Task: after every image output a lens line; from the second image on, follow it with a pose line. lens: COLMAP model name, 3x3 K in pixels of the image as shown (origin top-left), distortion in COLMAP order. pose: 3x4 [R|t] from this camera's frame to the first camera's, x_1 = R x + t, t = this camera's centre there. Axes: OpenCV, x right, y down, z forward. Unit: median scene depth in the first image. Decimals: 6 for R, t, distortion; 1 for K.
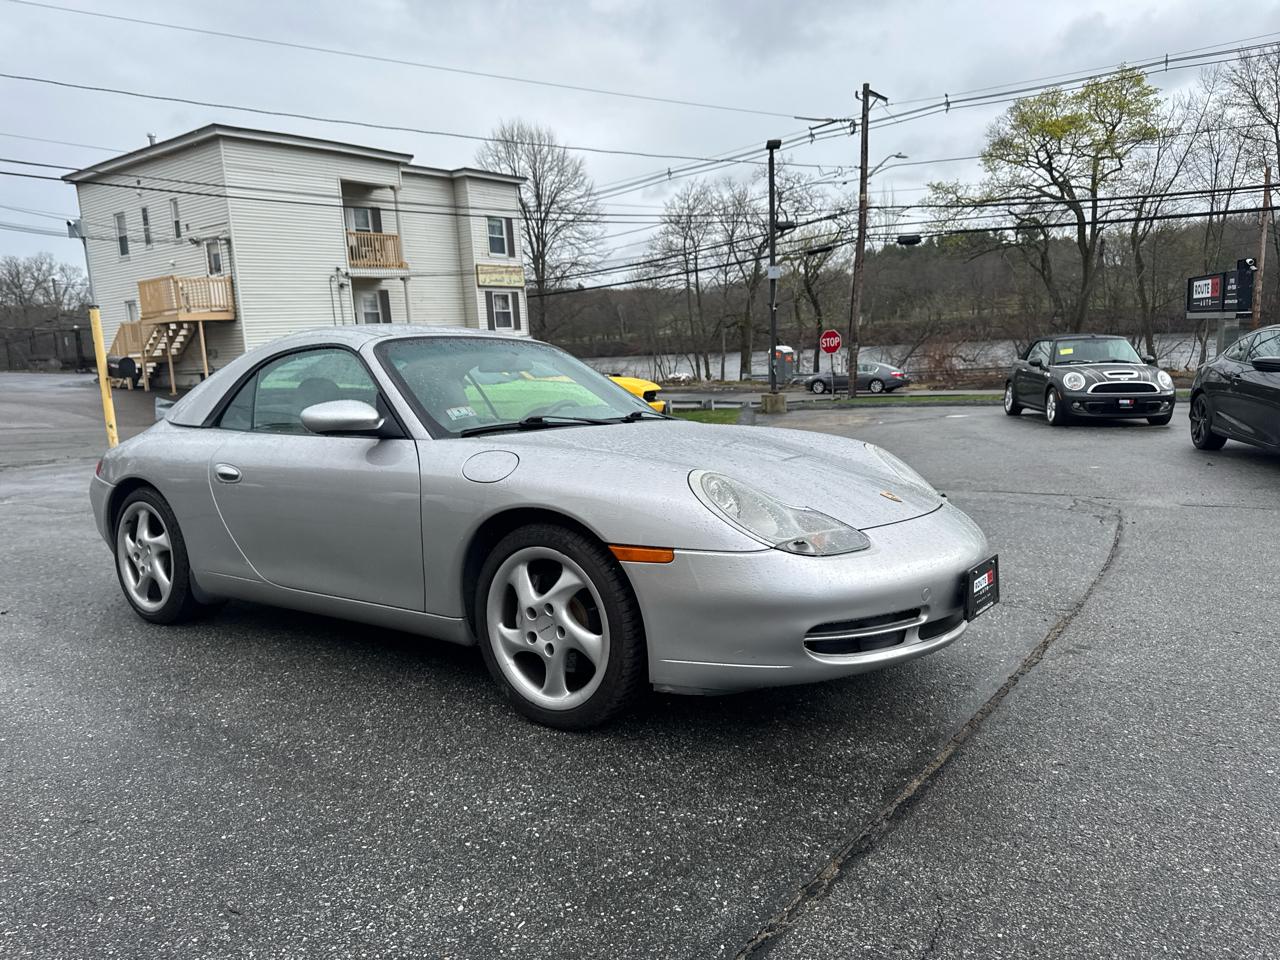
lens RADIAL K [[909.3, 0, 651.2], [0, 909.3, 473.5], [0, 0, 1]] dist [0.040732, -0.066343]
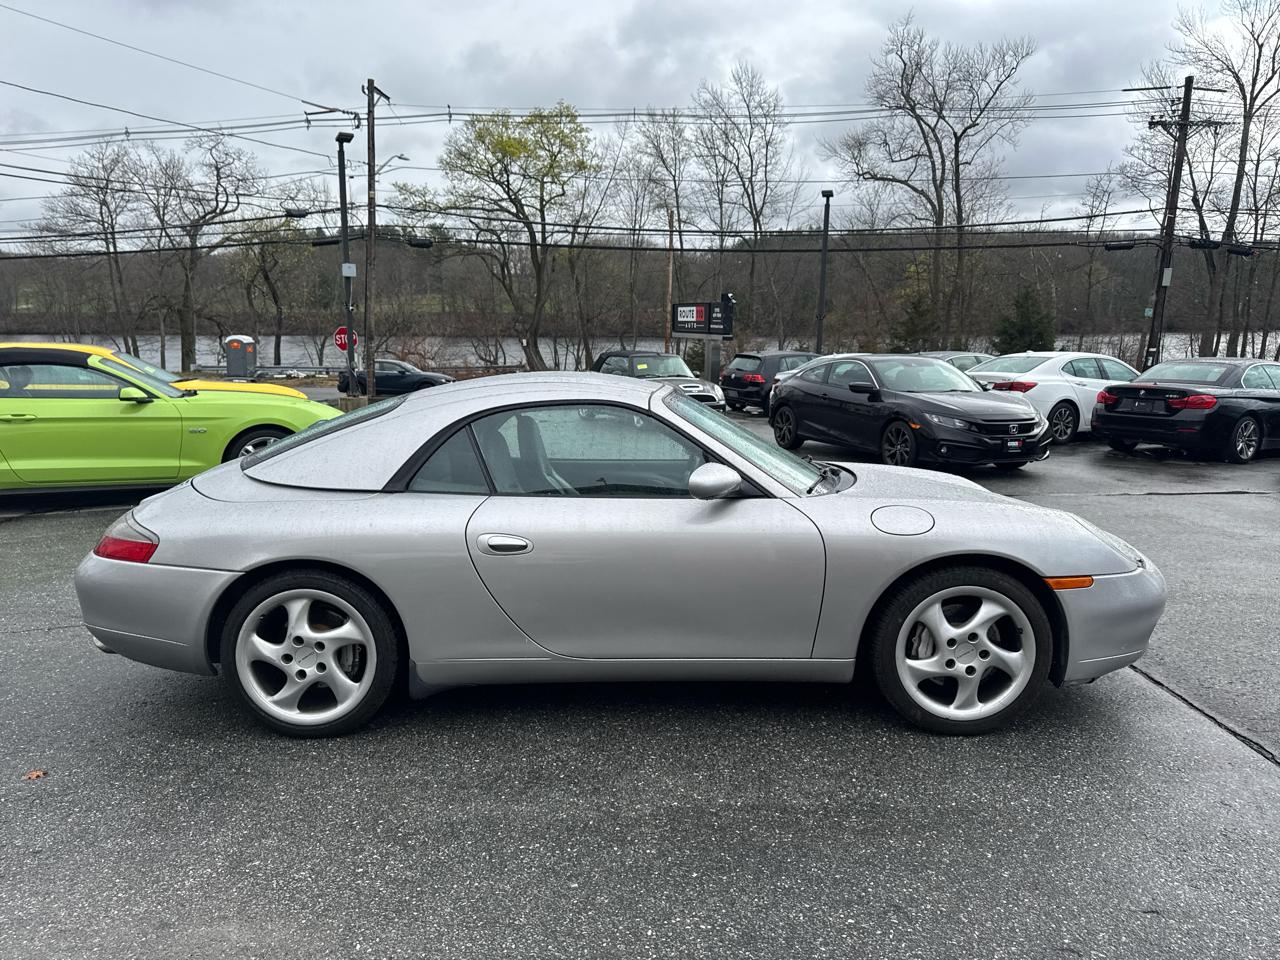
lens RADIAL K [[913.2, 0, 650.5], [0, 913.2, 476.1], [0, 0, 1]] dist [0.022744, -0.032725]
pose [[0.809144, -0.046912, 0.585735, -0.096029], [0.040720, 0.998888, 0.023752, -0.009055], [-0.586198, 0.004633, 0.810154, 0.022443]]
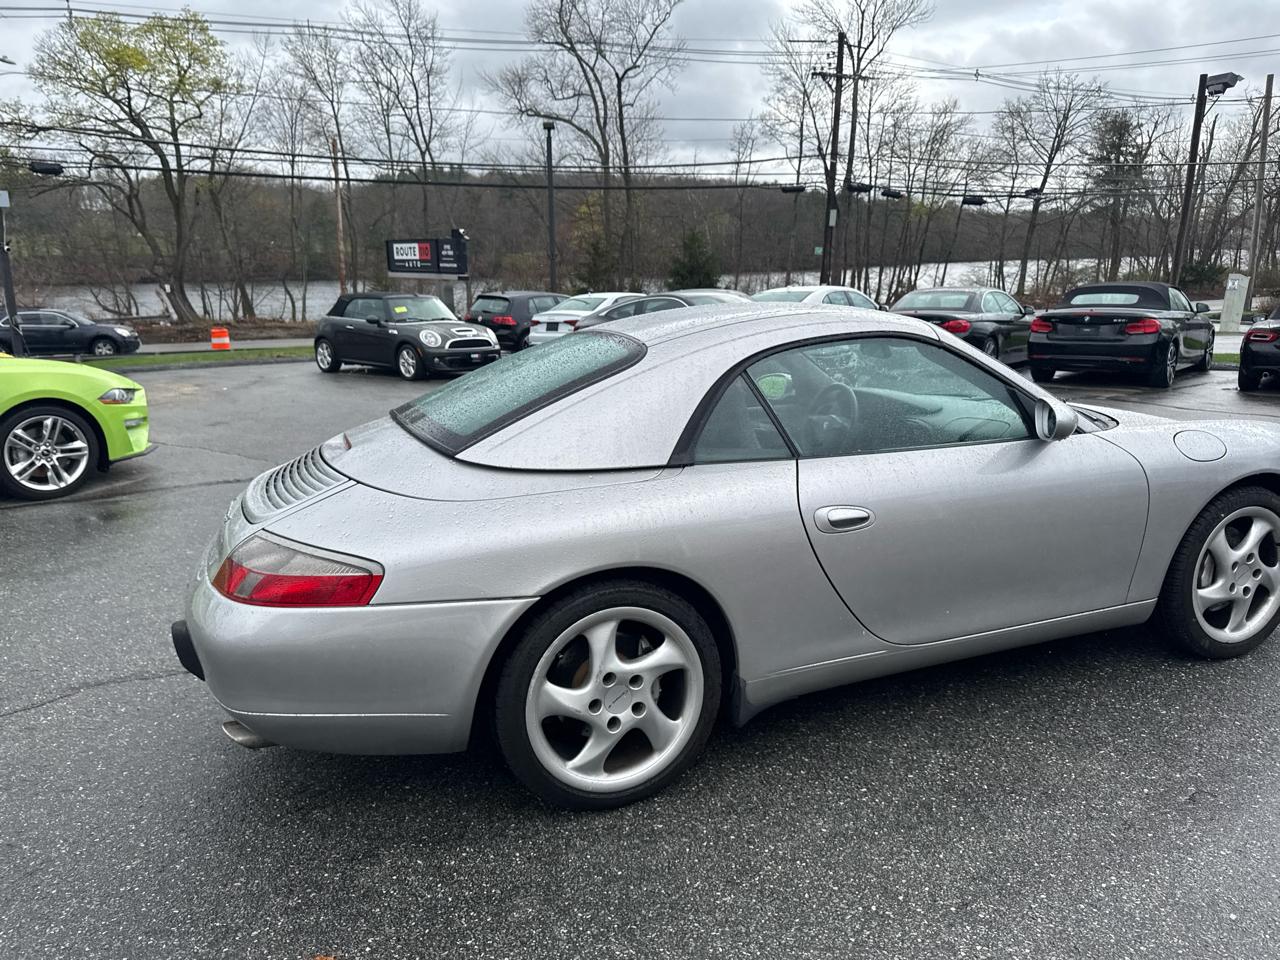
lens RADIAL K [[909.3, 0, 651.2], [0, 909.3, 473.5], [0, 0, 1]] dist [0.040732, -0.066343]
pose [[0.535366, -0.144942, 0.832090, -0.124651], [0.099372, 0.989132, 0.108362, -0.013749], [-0.838754, 0.024673, 0.543952, 0.083167]]
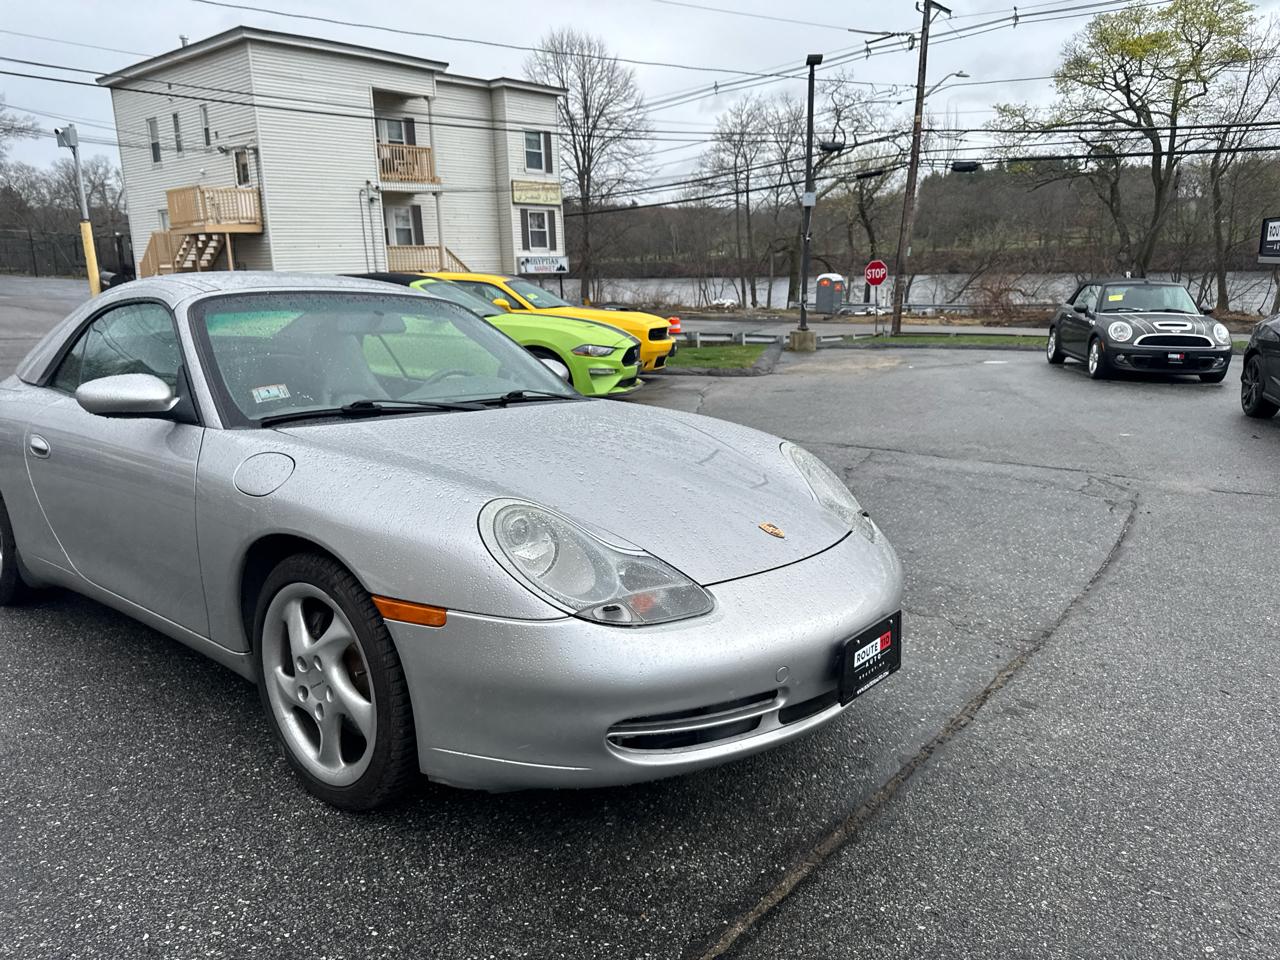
lens RADIAL K [[915.9, 0, 654.5], [0, 915.9, 465.5], [0, 0, 1]] dist [0.004407, -0.010504]
pose [[0.998013, 0.040720, -0.048092, 0.017754], [-0.036976, 0.996397, 0.076329, -0.007865], [0.051027, -0.074399, 0.995922, 0.018964]]
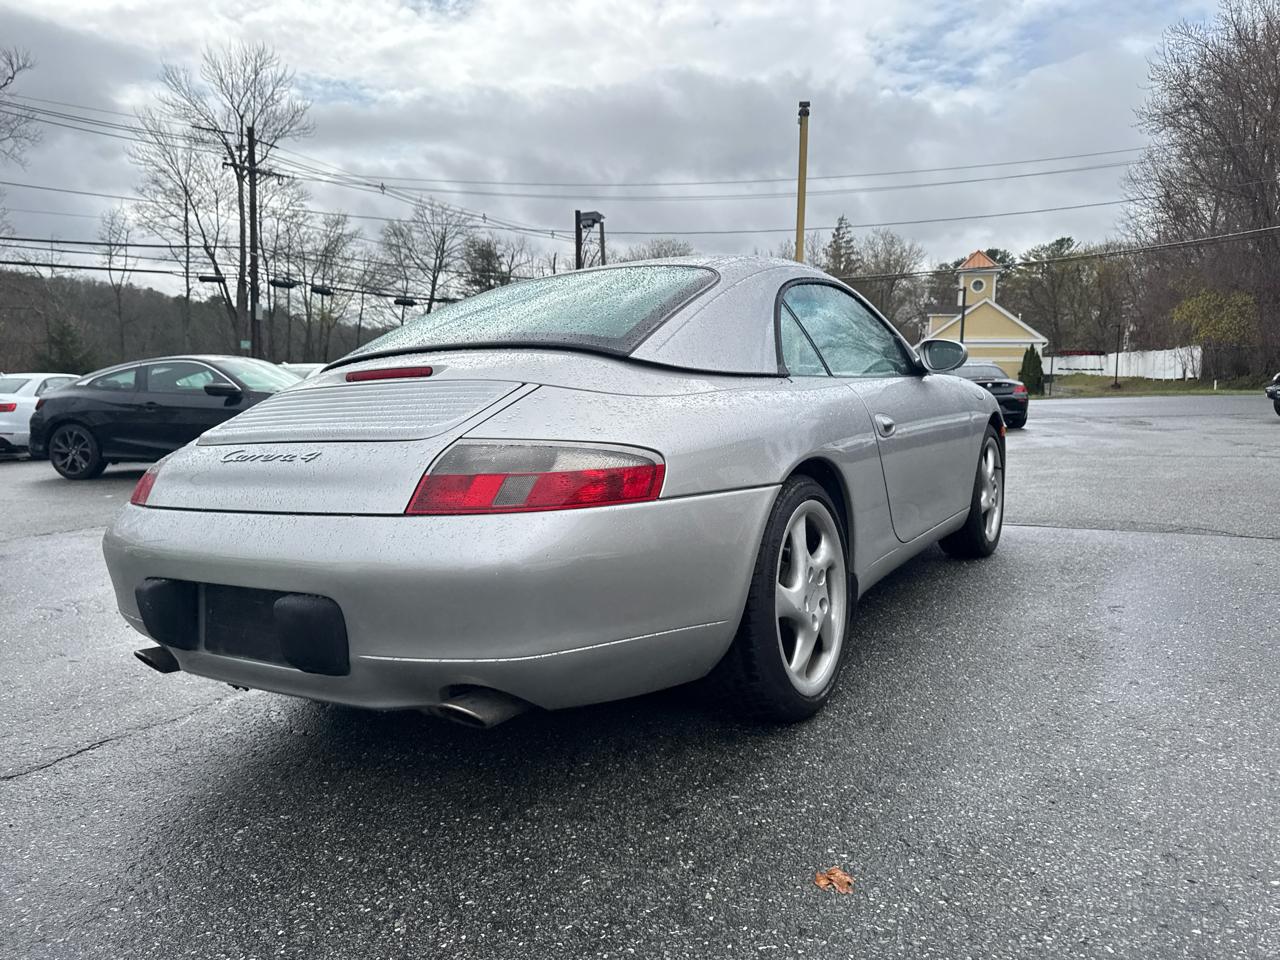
lens RADIAL K [[905.9, 0, 656.0], [0, 905.9, 475.6], [0, 0, 1]] dist [0.010151, -0.020398]
pose [[-0.087309, -0.062793, 0.994200, -0.136473], [0.143730, 0.986775, 0.074946, -0.004796], [-0.985758, 0.149440, -0.077129, 0.140347]]
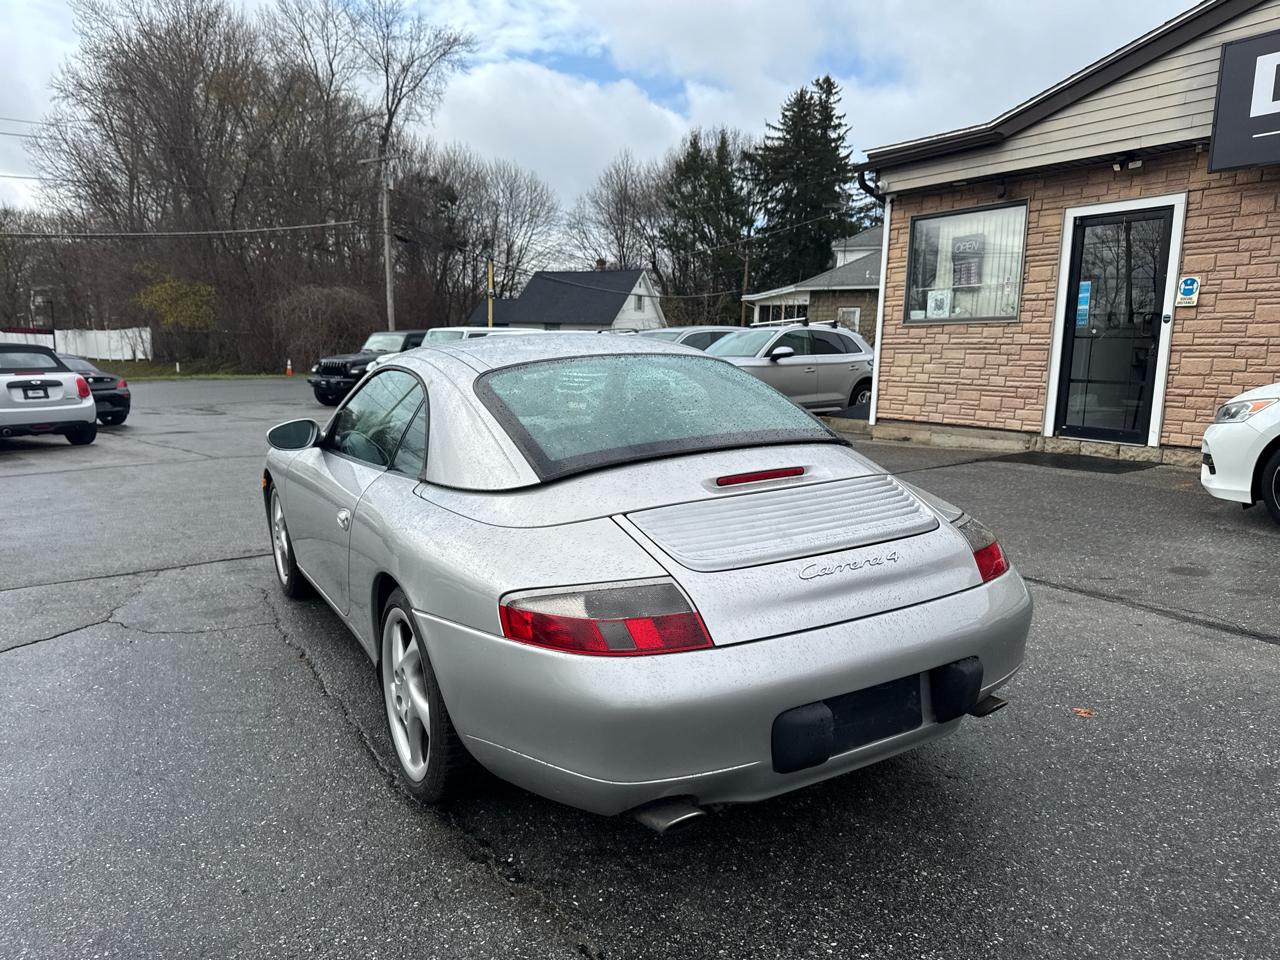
lens RADIAL K [[895.5, 0, 640.0], [0, 895.5, 480.0], [0, 0, 1]] dist [0.056489, -0.077152]
pose [[-0.919127, -0.020319, 0.393438, -0.086847], [0.081340, 0.967363, 0.239983, -0.028650], [-0.385474, 0.252577, -0.887477, 0.224492]]
